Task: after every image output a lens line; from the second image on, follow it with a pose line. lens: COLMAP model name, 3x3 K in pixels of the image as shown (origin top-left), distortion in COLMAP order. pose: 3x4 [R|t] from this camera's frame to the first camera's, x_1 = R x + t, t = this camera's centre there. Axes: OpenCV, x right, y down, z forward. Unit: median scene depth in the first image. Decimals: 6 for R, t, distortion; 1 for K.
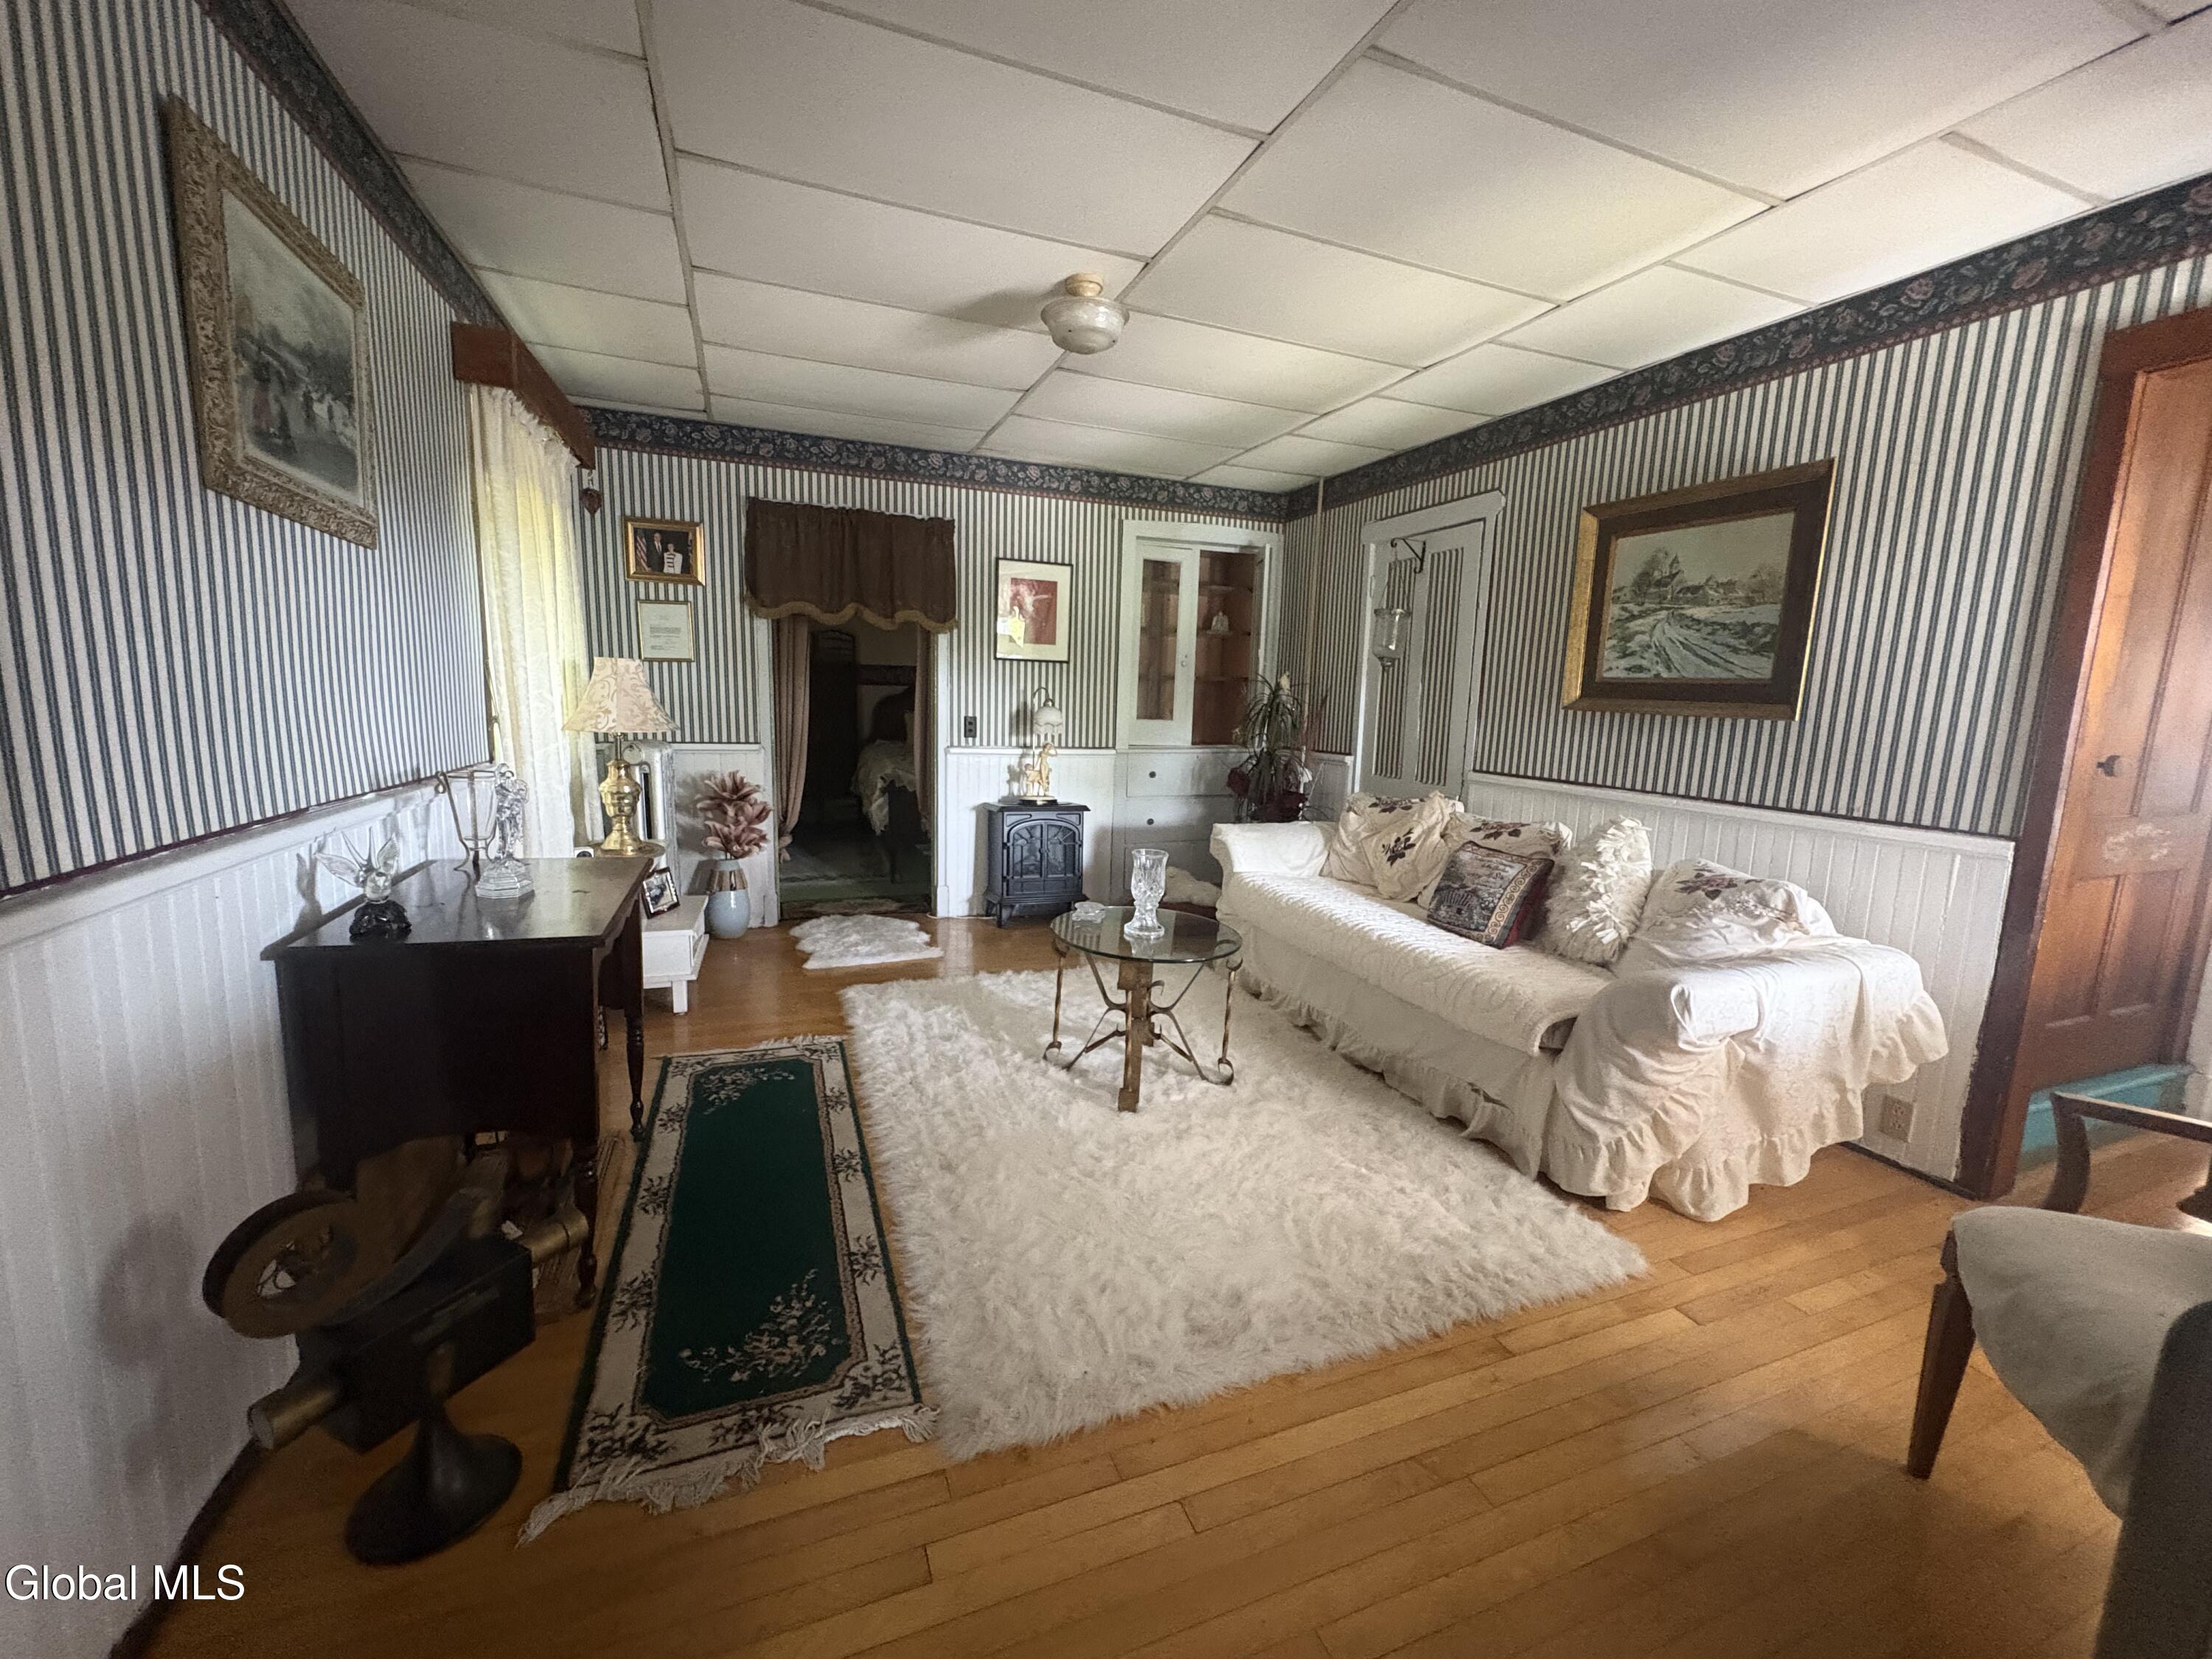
lens RADIAL K [[881.0, 0, 1104.5], [0, 881.0, 816.6], [0, 0, 1]] dist [-0.000836, -0.000068]
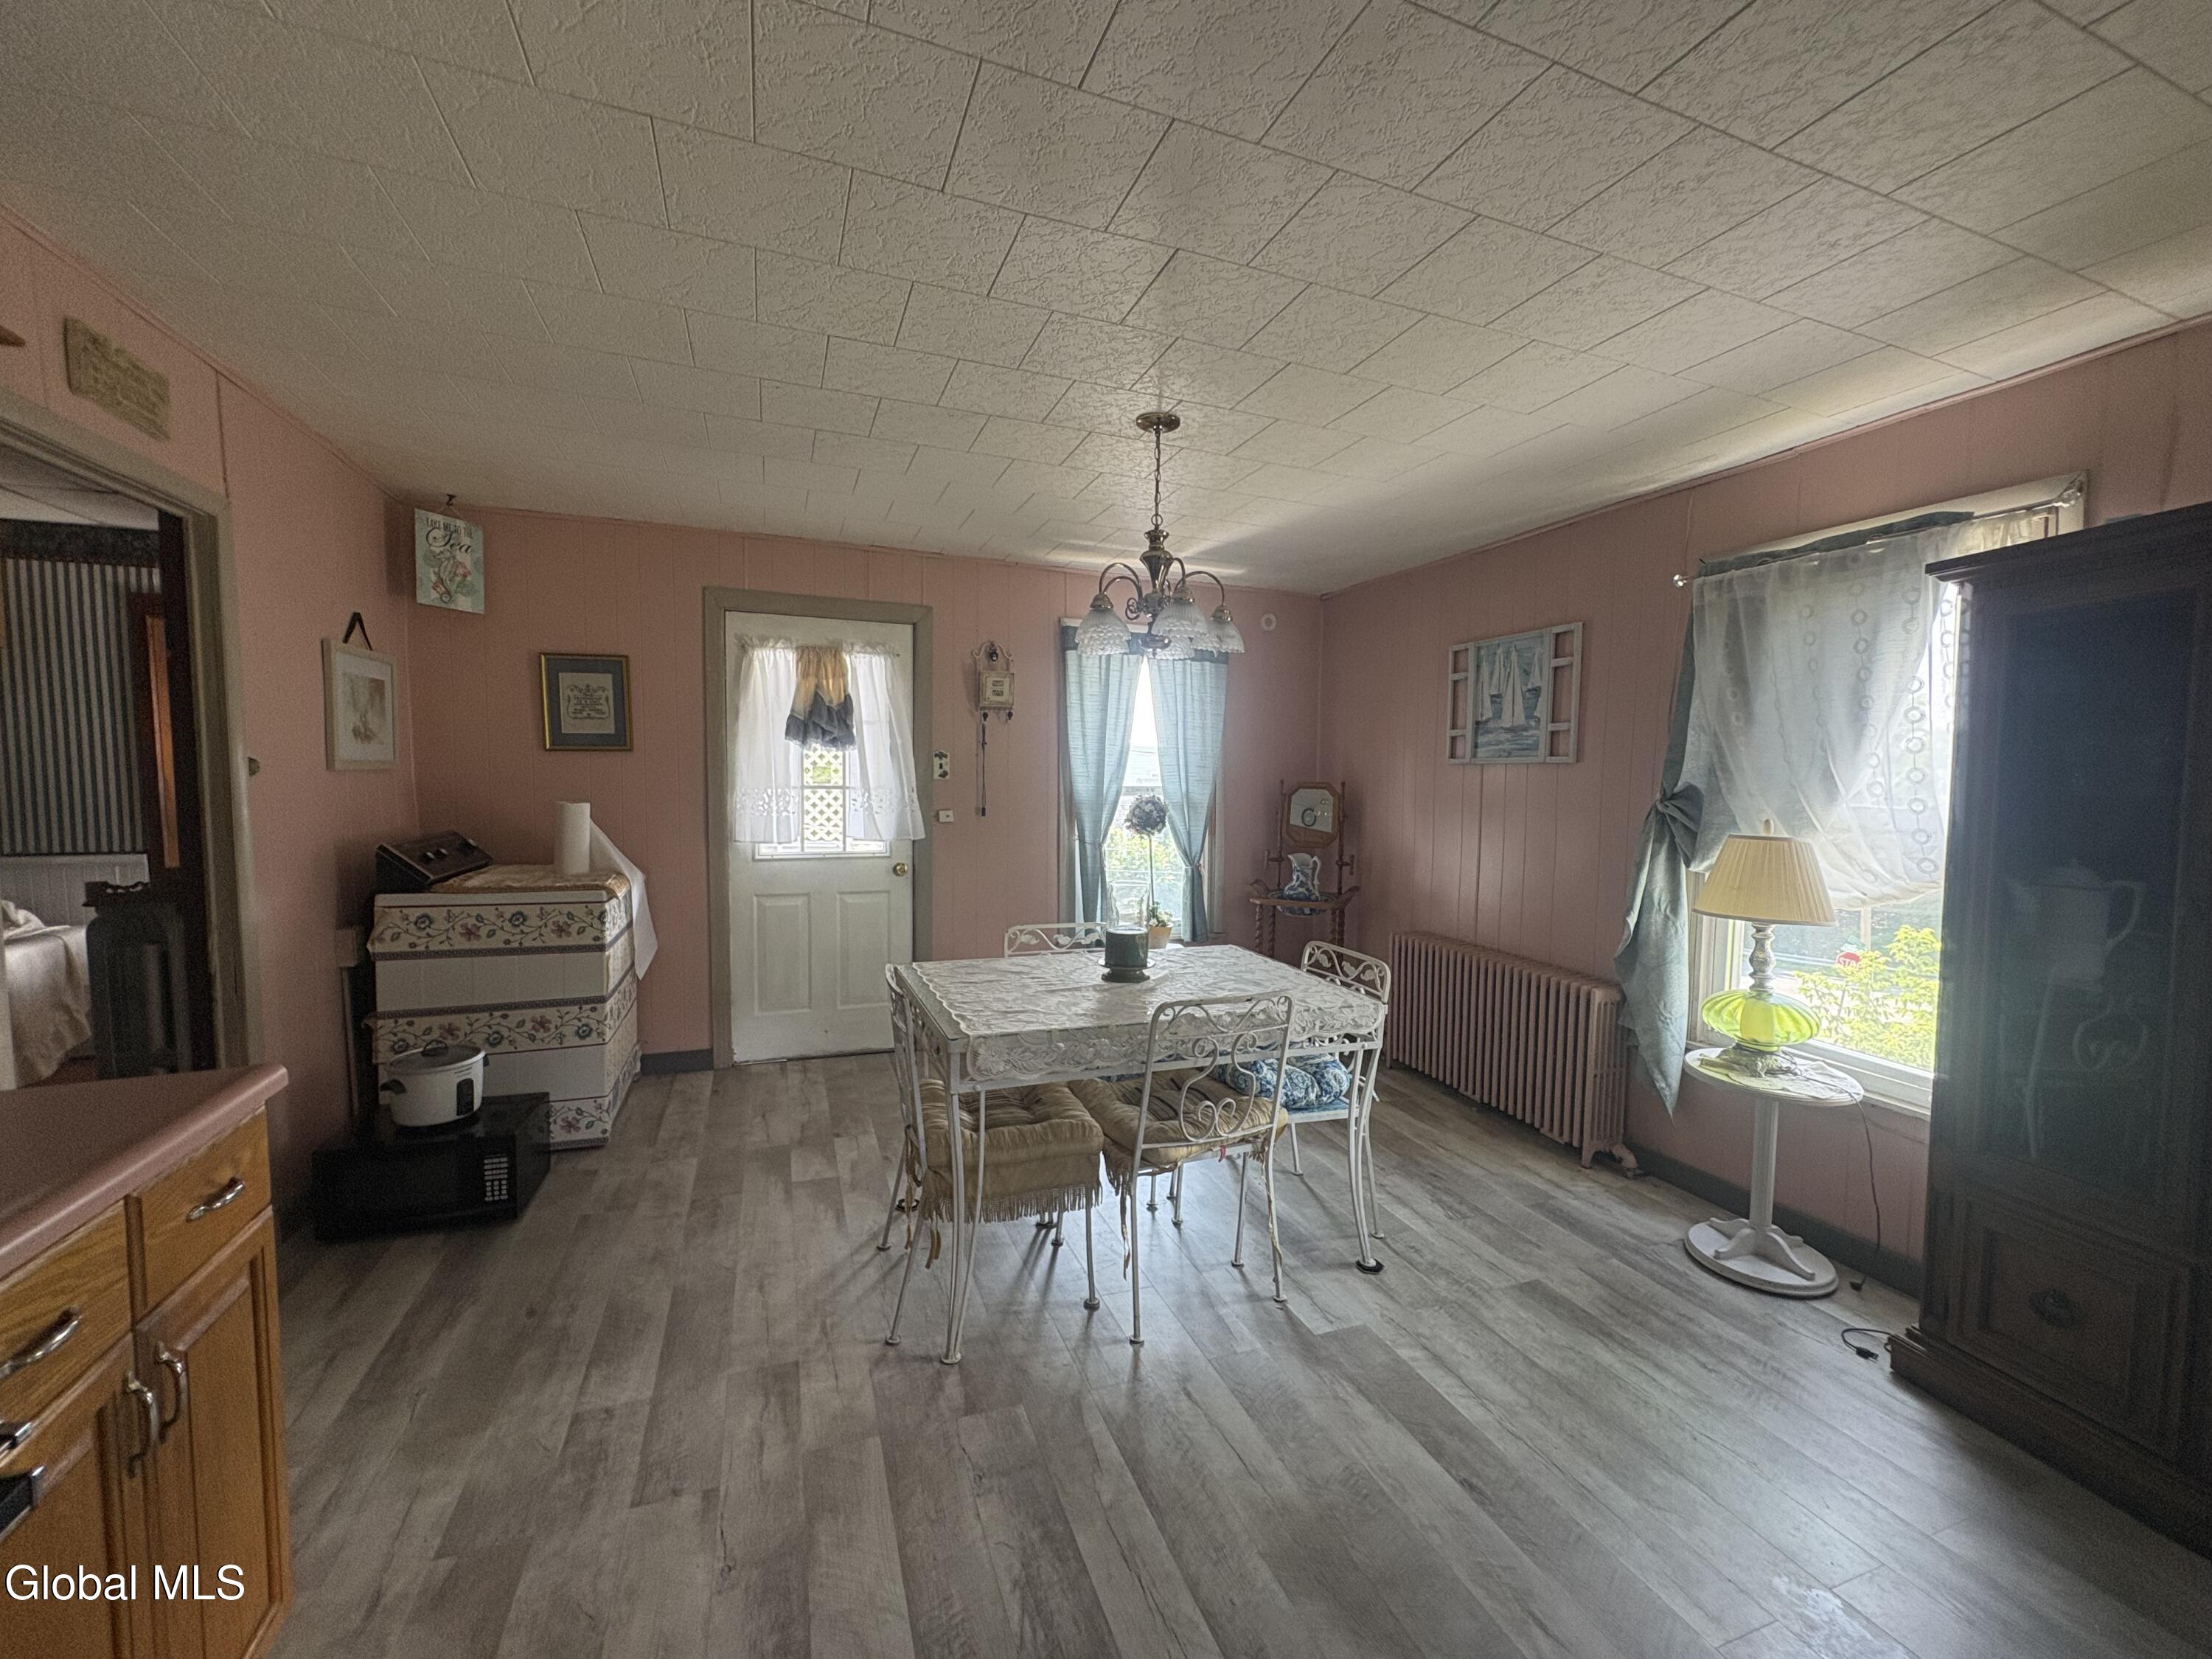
lens RADIAL K [[881.0, 0, 1104.9], [0, 881.0, 833.4], [0, 0, 1]] dist [-0.000836, -0.000068]
pose [[0.009922, -0.094292, 0.995495, -0.747703], [0.141446, 0.985666, 0.091952, 0.098257], [-0.989896, 0.139896, 0.023117, -0.998631]]
